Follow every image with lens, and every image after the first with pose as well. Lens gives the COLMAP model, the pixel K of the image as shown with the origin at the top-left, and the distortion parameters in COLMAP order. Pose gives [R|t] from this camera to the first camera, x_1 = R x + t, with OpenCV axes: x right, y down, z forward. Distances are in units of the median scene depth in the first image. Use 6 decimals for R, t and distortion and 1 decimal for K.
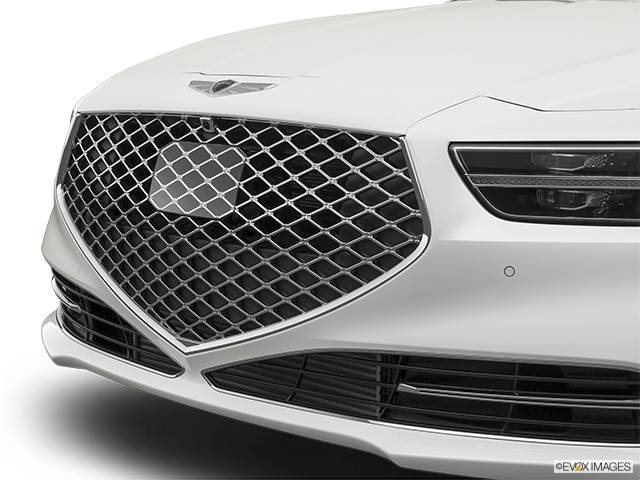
lens RADIAL K [[1541.7, 0, 319.6], [0, 1541.7, 241.3], [0, 0, 1]] dist [0.160048, 0.000000]
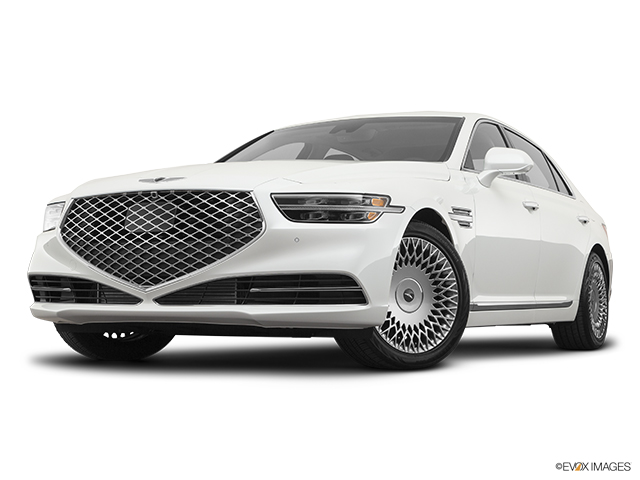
lens RADIAL K [[1151.9, 0, 318.8], [0, 1151.9, 232.8], [0, 0, 1]] dist [0.212998, 0.000000]
pose [[0.937730, 0.018235, 0.346887, -0.478535], [0.045385, 0.983629, -0.174396, 0.321578], [-0.344388, 0.179279, 0.921551, -0.755968]]
